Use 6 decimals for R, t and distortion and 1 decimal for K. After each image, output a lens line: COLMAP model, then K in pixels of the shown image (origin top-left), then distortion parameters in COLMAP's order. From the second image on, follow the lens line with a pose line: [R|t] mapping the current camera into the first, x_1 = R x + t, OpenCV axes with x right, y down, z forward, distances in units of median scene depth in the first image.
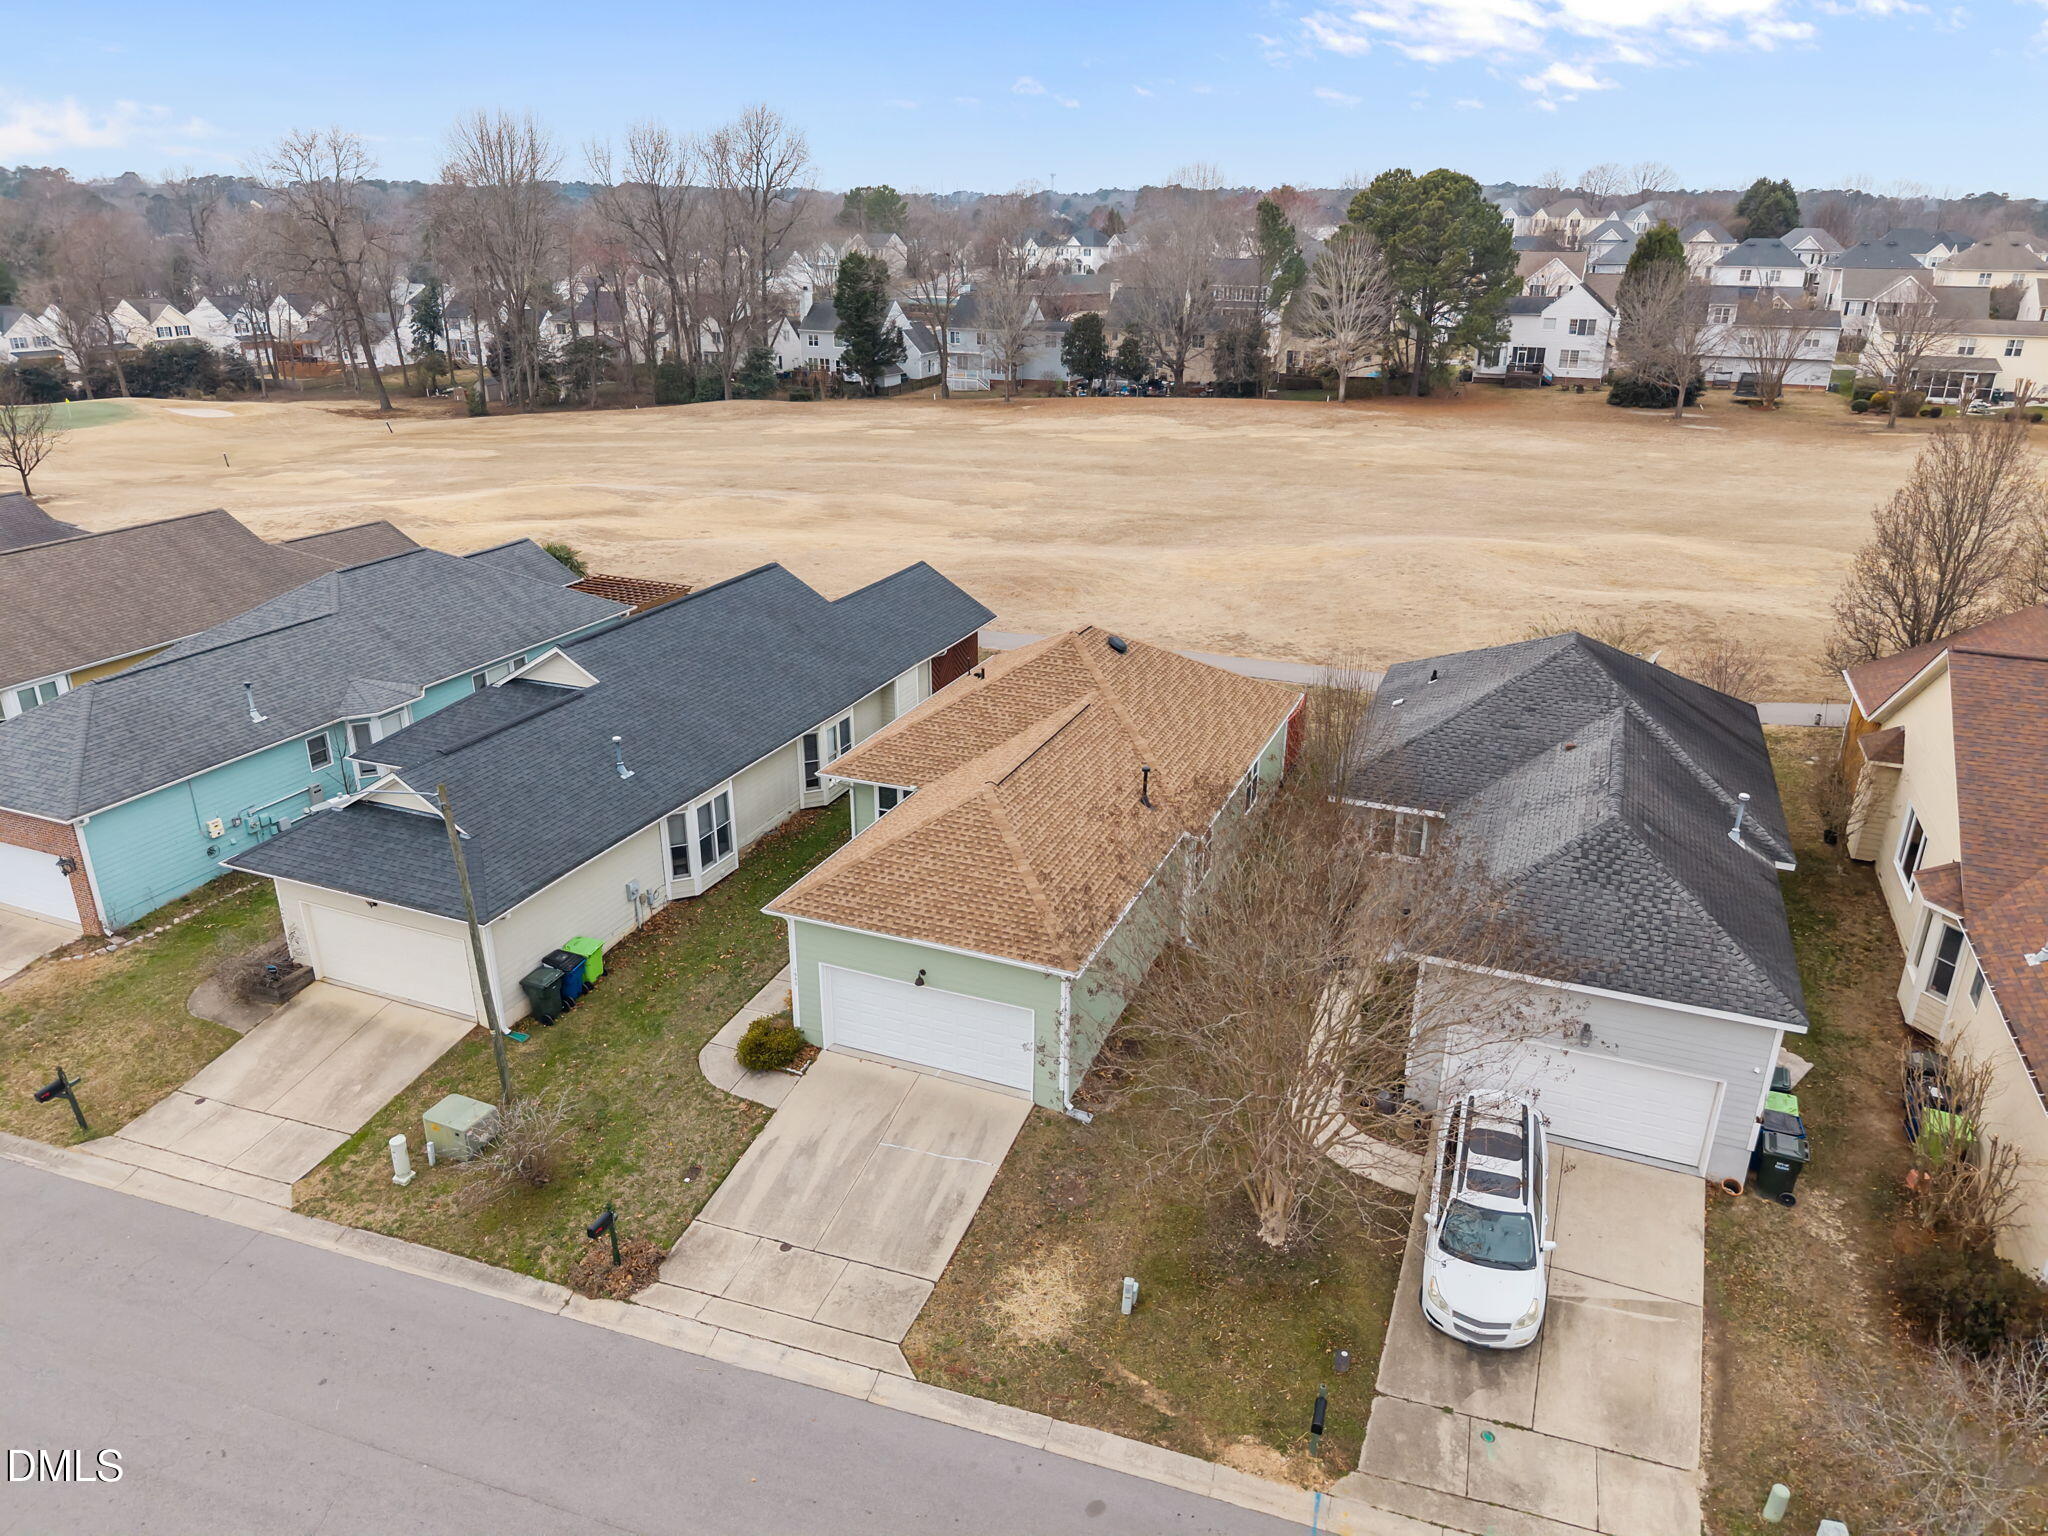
lens RADIAL K [[1363.4, 0, 1024.0], [0, 1363.4, 768.0], [0, 0, 1]] dist [0.028213, -0.033563]
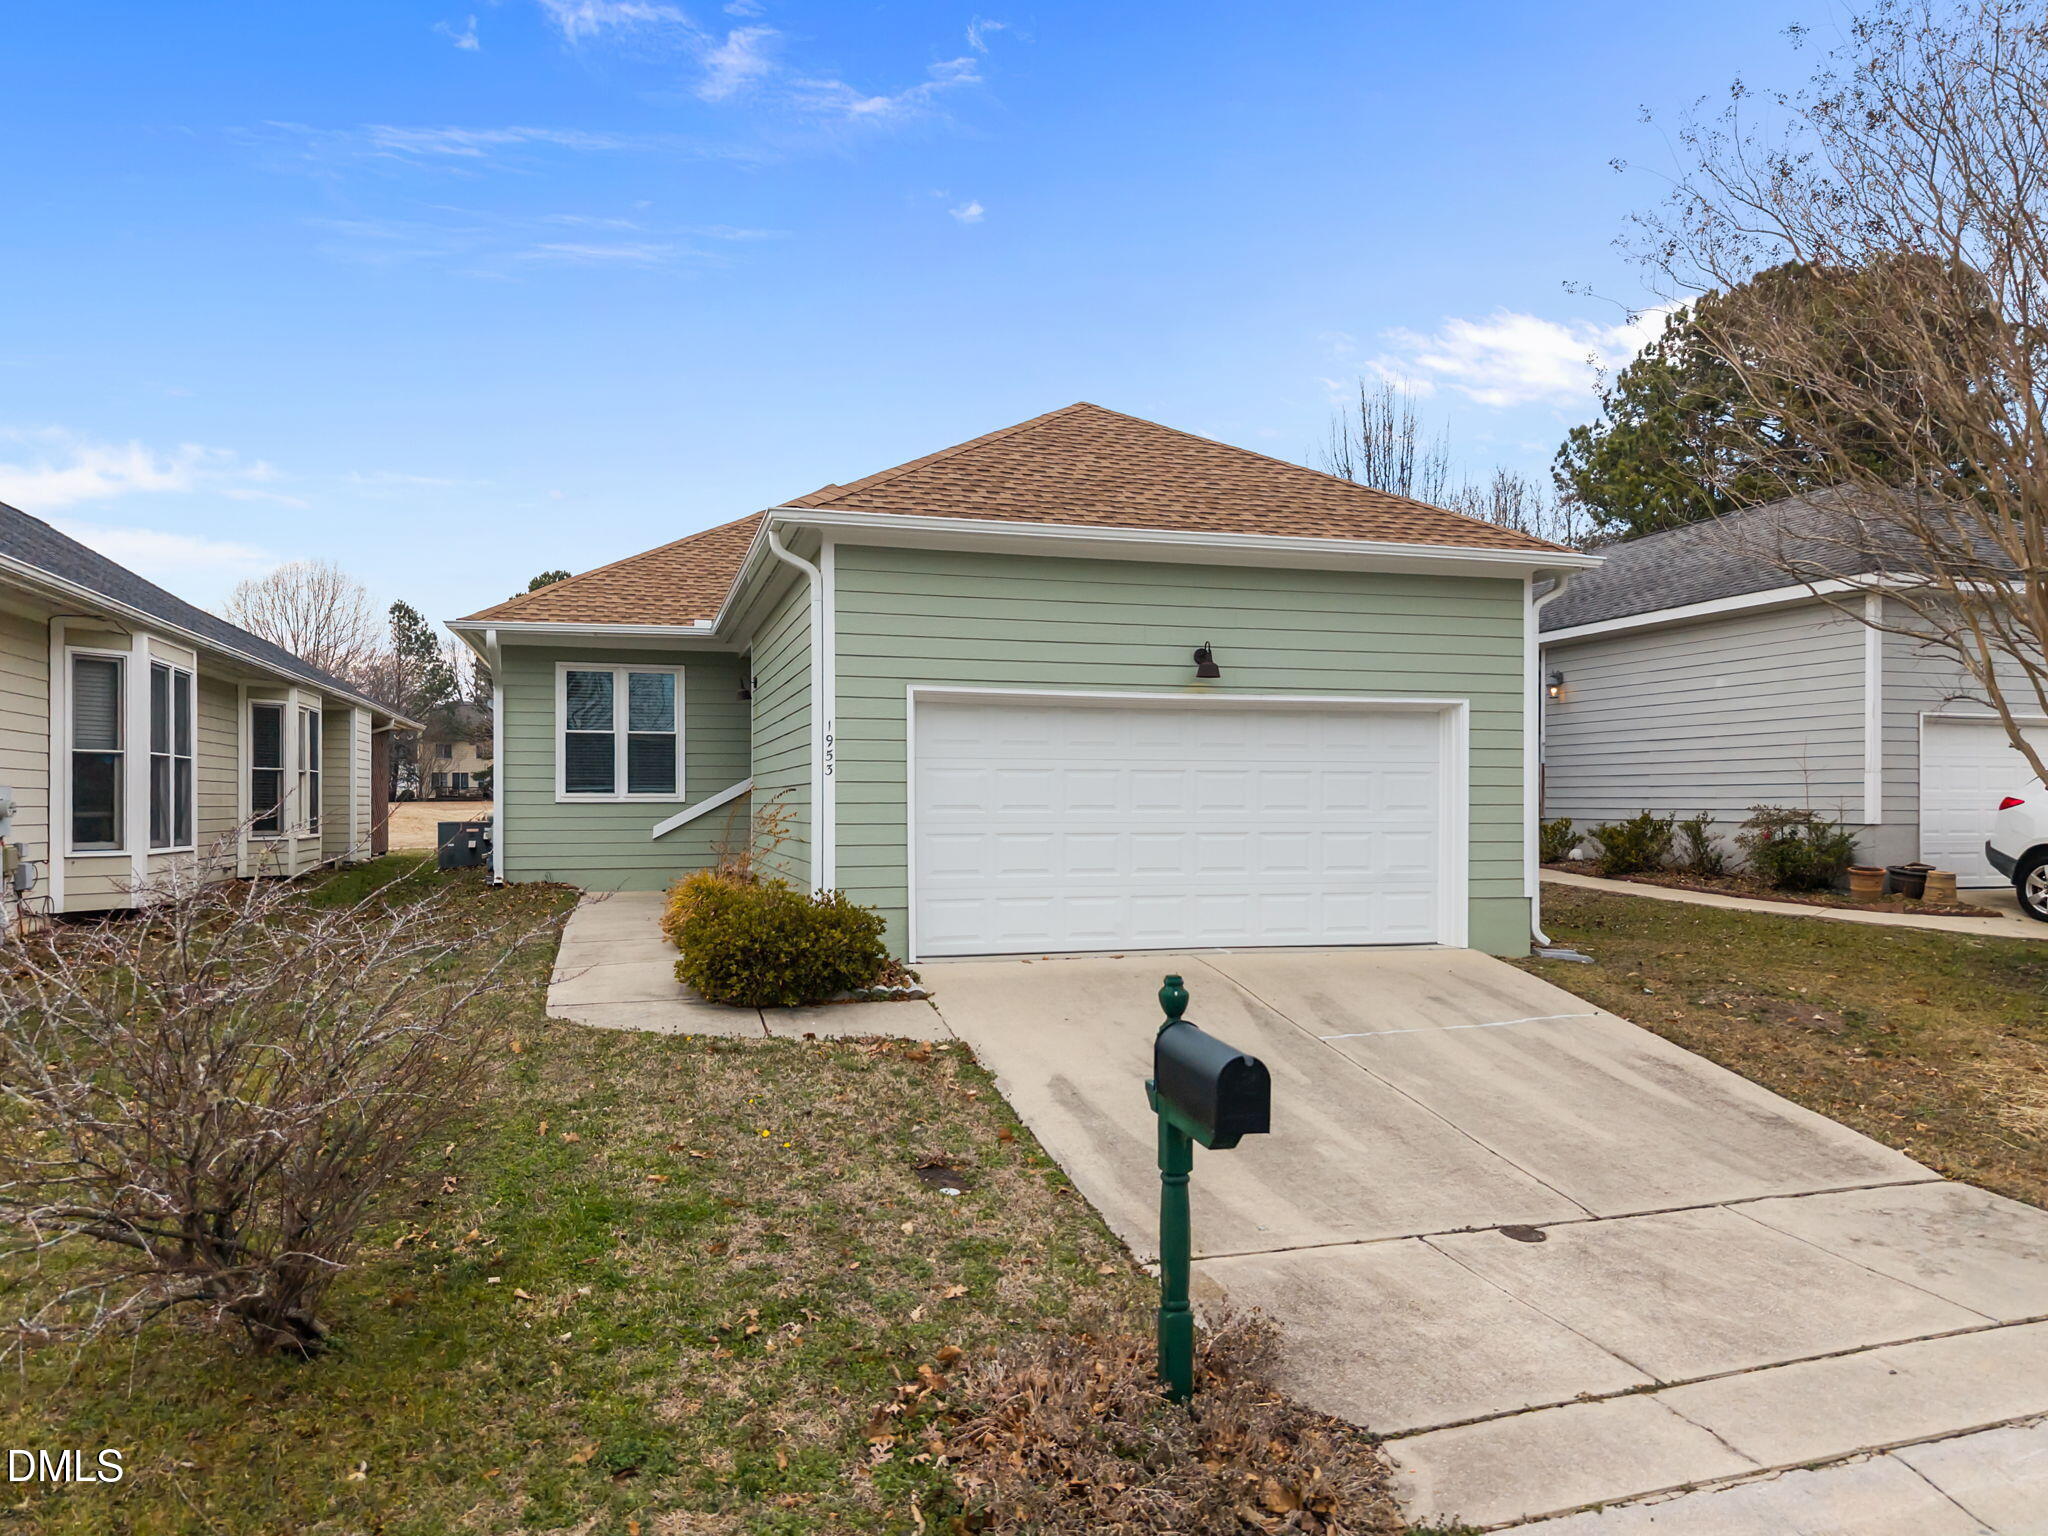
lens RADIAL K [[1399.1, 0, 1024.0], [0, 1399.1, 768.0], [0, 0, 1]] dist [0.012593, -0.008336]
pose [[0.780556, 0.012270, 0.624965, -0.342918], [0.234993, 0.920707, -0.311573, 0.273536], [-0.579232, 0.390063, 0.715780, 0.690619]]
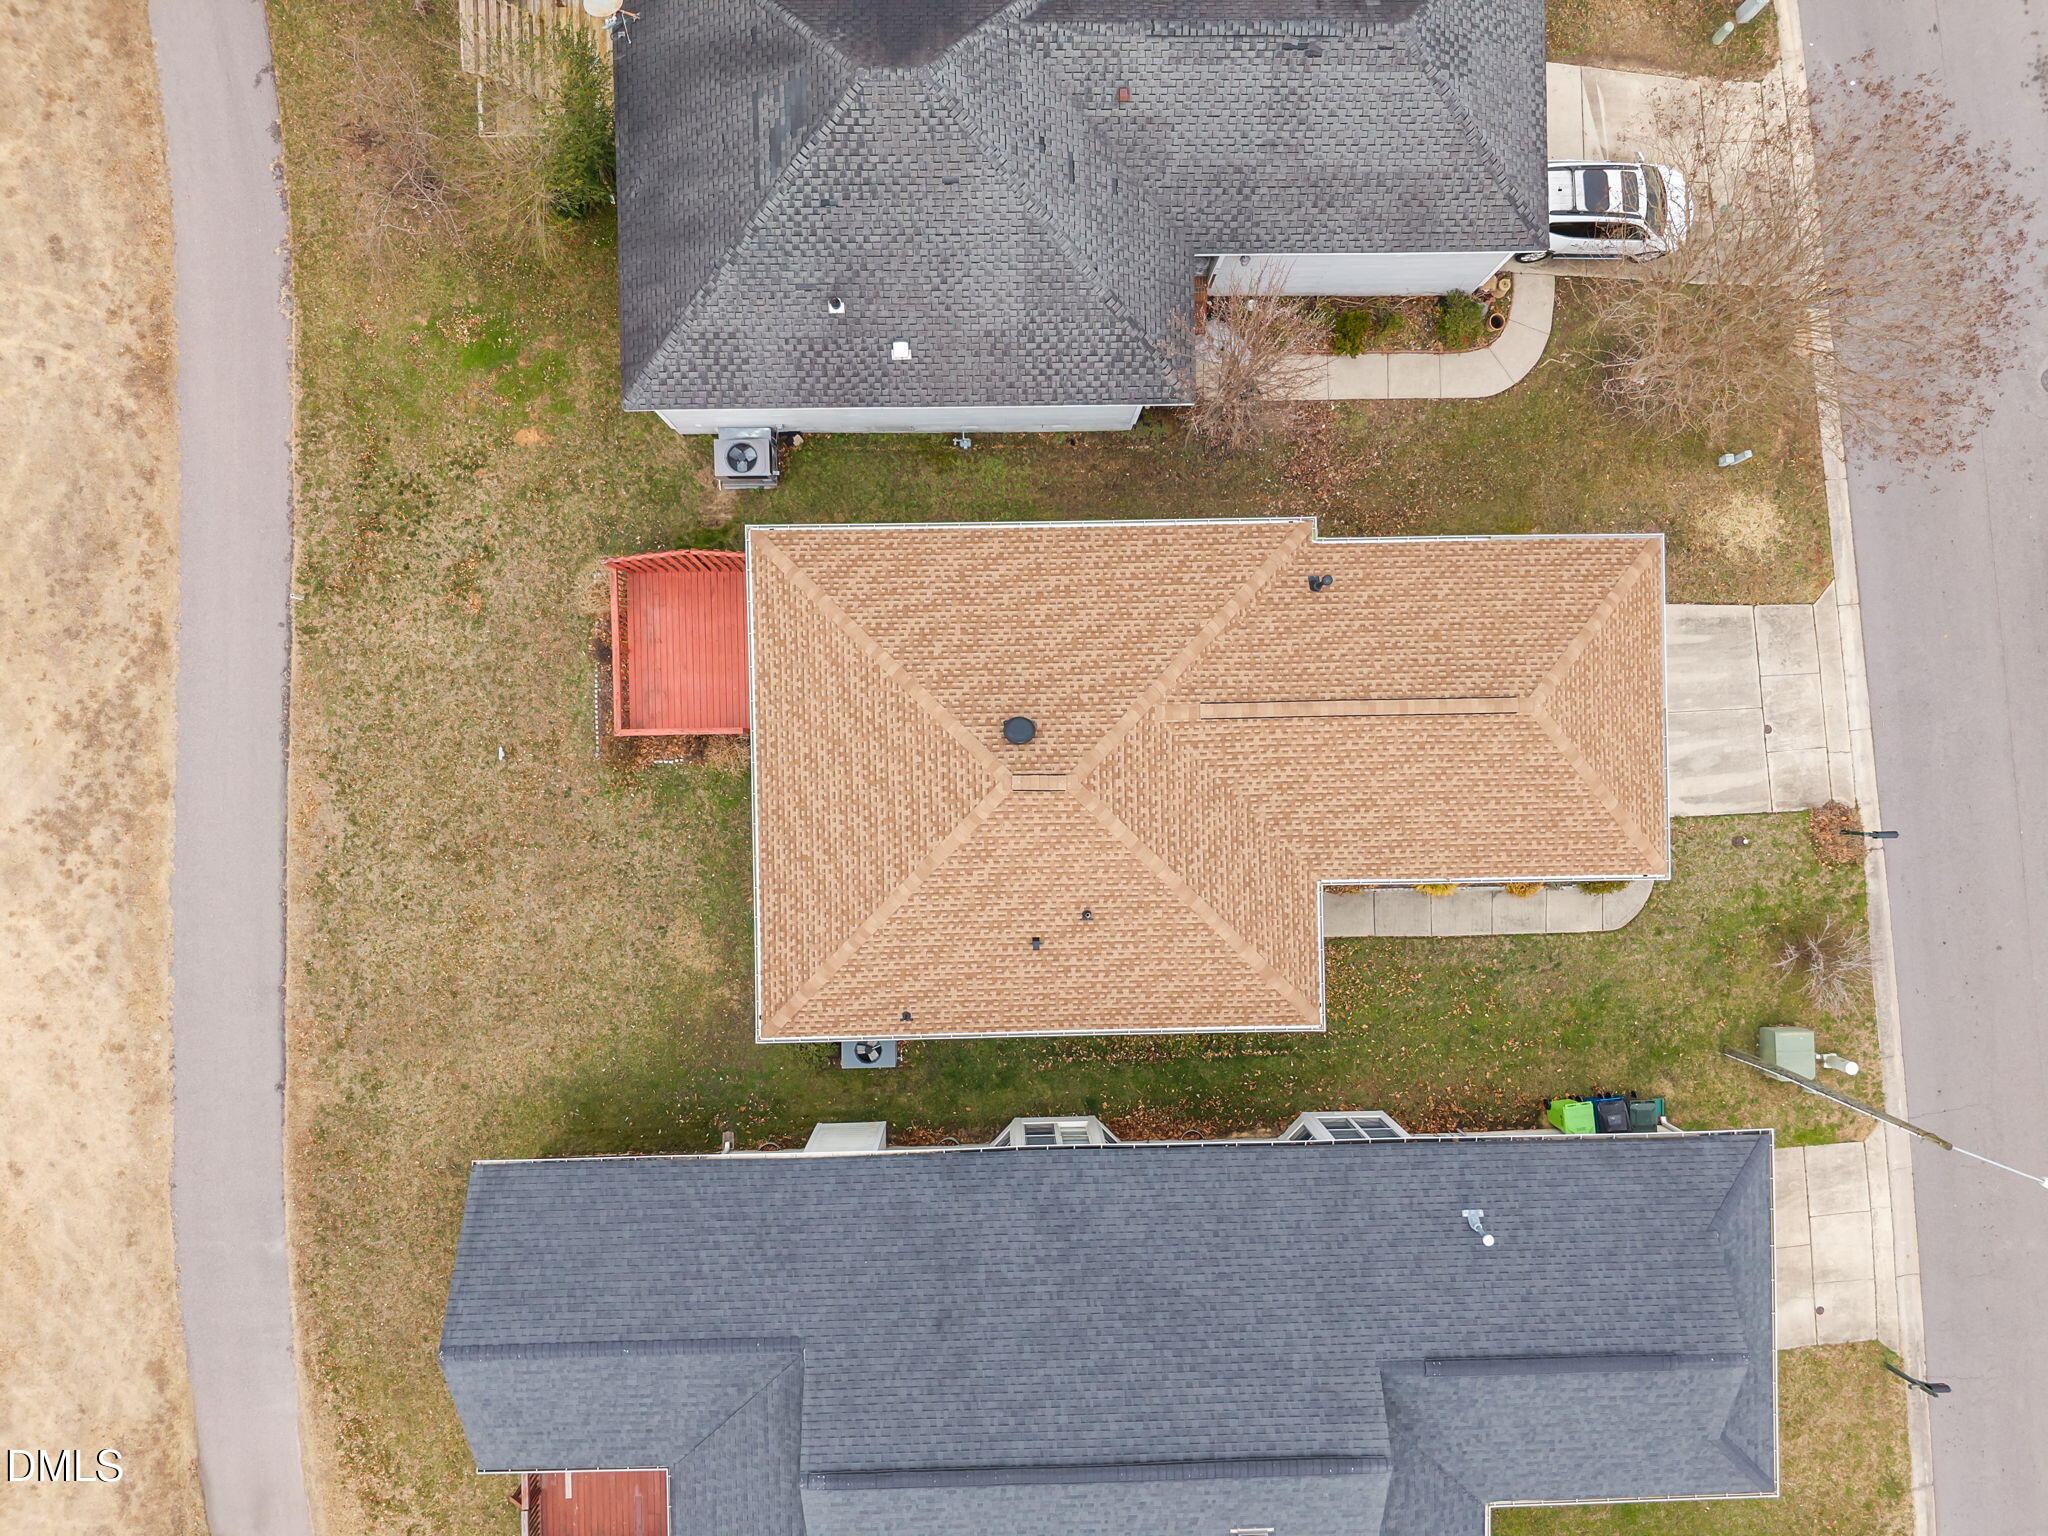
lens RADIAL K [[1363.4, 0, 1024.0], [0, 1363.4, 768.0], [0, 0, 1]] dist [0.028213, -0.033563]
pose [[-0.398686, -0.916826, -0.021897, 0.082356], [0.316904, -0.160134, 0.934841, -0.896458], [-0.860594, 0.365769, 0.354390, 0.961258]]
